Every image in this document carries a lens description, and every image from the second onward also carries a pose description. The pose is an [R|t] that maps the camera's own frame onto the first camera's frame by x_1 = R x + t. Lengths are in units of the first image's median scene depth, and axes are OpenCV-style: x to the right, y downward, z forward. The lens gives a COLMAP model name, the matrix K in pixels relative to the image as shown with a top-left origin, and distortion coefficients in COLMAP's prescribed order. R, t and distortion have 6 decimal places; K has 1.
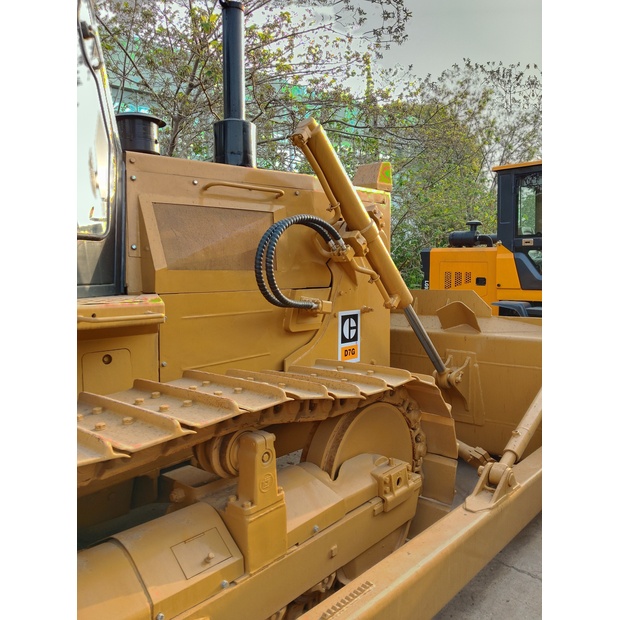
lens RADIAL K [[515.0, 0, 309.6], [0, 515.0, 319.0], [0, 0, 1]] dist [0.095246, -0.189188]
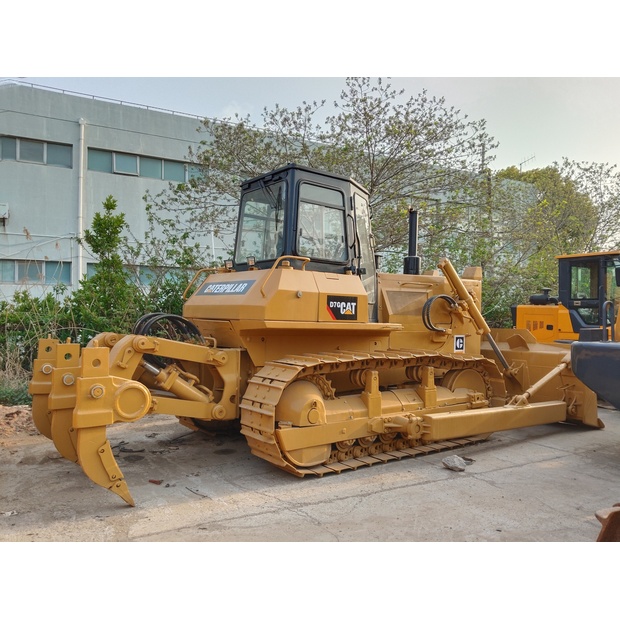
lens RADIAL K [[515.0, 0, 309.6], [0, 515.0, 319.0], [0, 0, 1]] dist [0.095246, -0.189188]
pose [[0.978263, 0.024121, -0.205962, -0.102694], [-0.043069, 0.995187, -0.088018, 0.148639], [0.202848, 0.094976, 0.974594, -1.398498]]
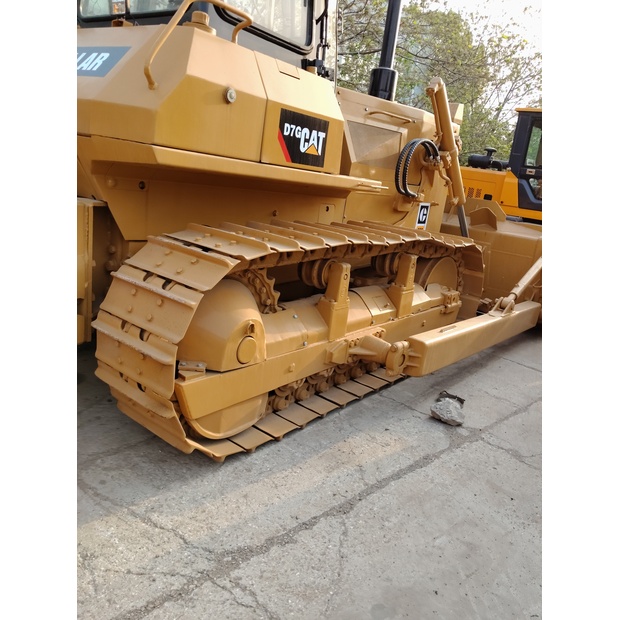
lens RADIAL K [[515.0, 0, 309.6], [0, 515.0, 319.0], [0, 0, 1]] dist [0.095246, -0.189188]
pose [[0.989300, 0.118618, 0.084942, -0.387953], [-0.132533, 0.974078, 0.183325, 0.090518], [-0.060995, -0.192621, 0.979376, -0.625061]]
